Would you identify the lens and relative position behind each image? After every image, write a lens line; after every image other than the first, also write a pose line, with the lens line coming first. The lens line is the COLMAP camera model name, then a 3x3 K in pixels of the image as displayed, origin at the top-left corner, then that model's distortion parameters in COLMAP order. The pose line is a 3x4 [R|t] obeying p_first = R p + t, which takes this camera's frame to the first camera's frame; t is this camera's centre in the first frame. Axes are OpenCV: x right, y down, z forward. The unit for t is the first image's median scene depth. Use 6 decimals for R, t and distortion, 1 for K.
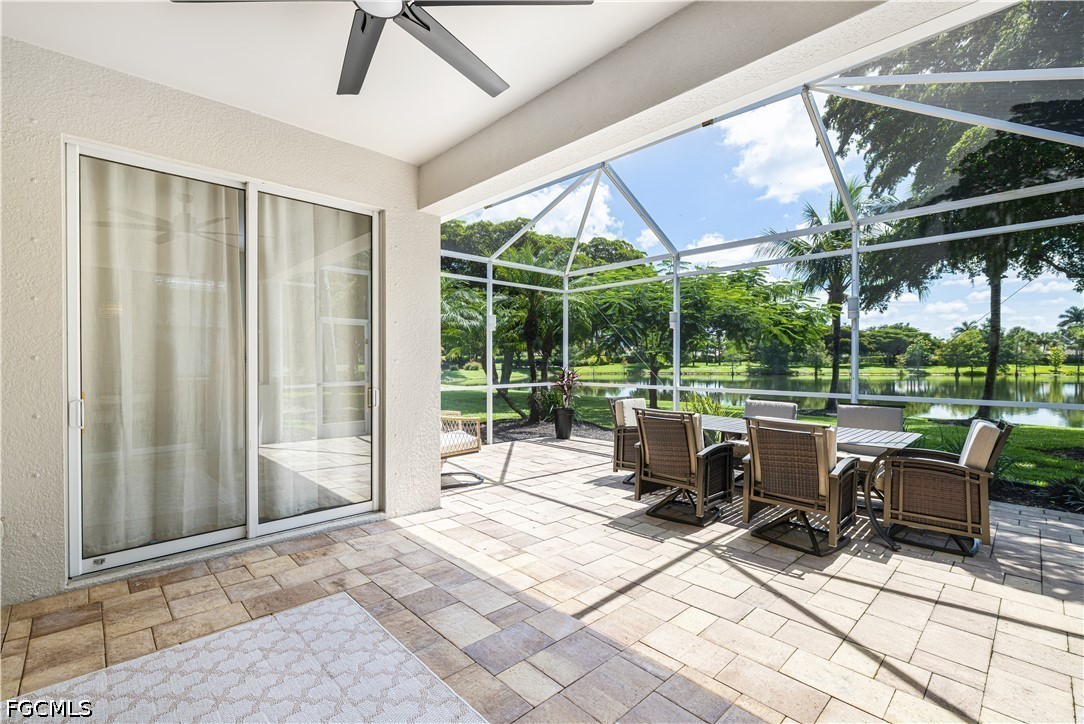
lens RADIAL K [[478.0, 0, 542.0], [0, 478.0, 362.0], [0, 0, 1]] dist [-0.002205, -0.000420]
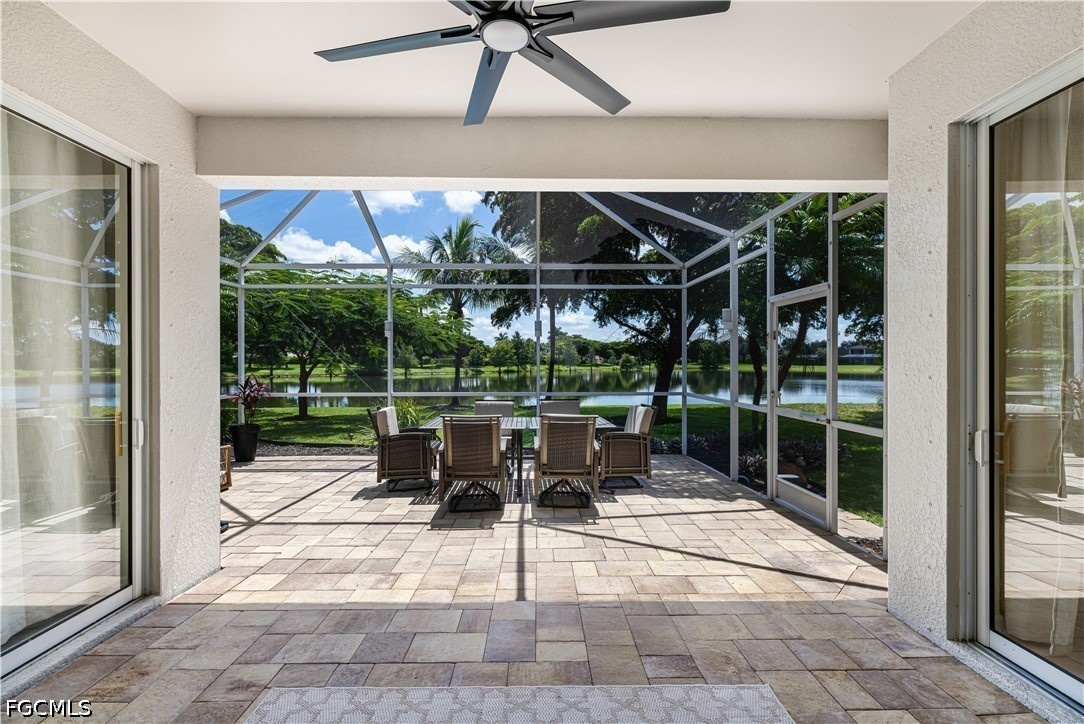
lens RADIAL K [[470.8, 0, 542.0], [0, 470.8, 362.0], [0, 0, 1]] dist [-0.000826, -0.000098]
pose [[0.681932, -0.002804, 0.731410, -0.243791], [0.004719, 0.999989, -0.000566, -0.013667], [-0.731400, 0.003838, 0.681938, 0.061504]]
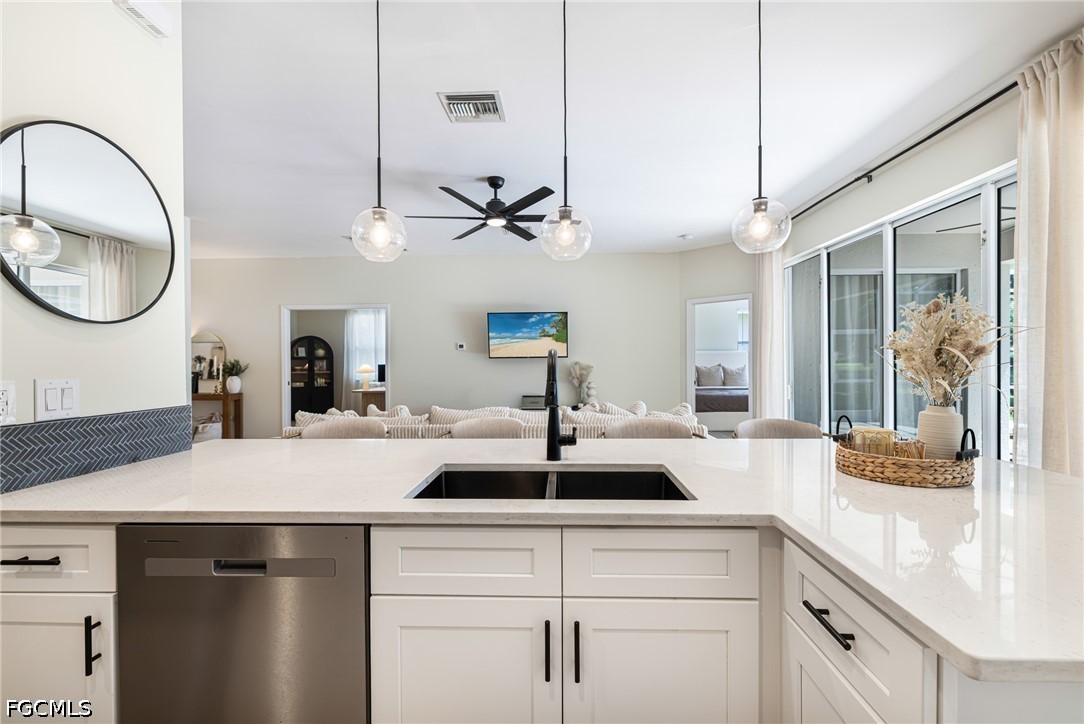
lens RADIAL K [[478.0, 0, 542.0], [0, 478.0, 362.0], [0, 0, 1]] dist [-0.002205, -0.000420]
pose [[0.702565, -0.002087, -0.711617, -0.109453], [0.003044, 0.999995, 0.000073, -0.012702], [0.711613, -0.002218, 0.702568, -0.560525]]
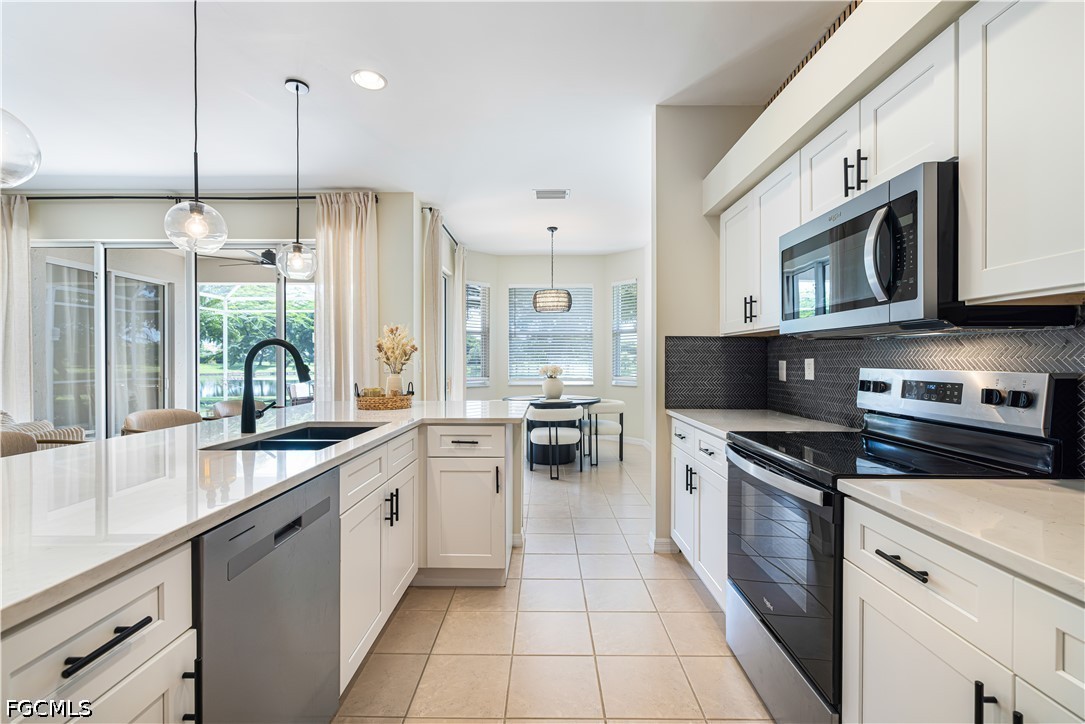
lens RADIAL K [[472.3, 0, 547.4], [0, 472.3, 362.4], [0, 0, 1]] dist [-0.011481, 0.000036]
pose [[0.691985, -0.004860, 0.721895, -0.345920], [0.004497, 0.999987, 0.002421, -0.004760], [-0.721898, 0.001571, 0.691998, -0.700581]]
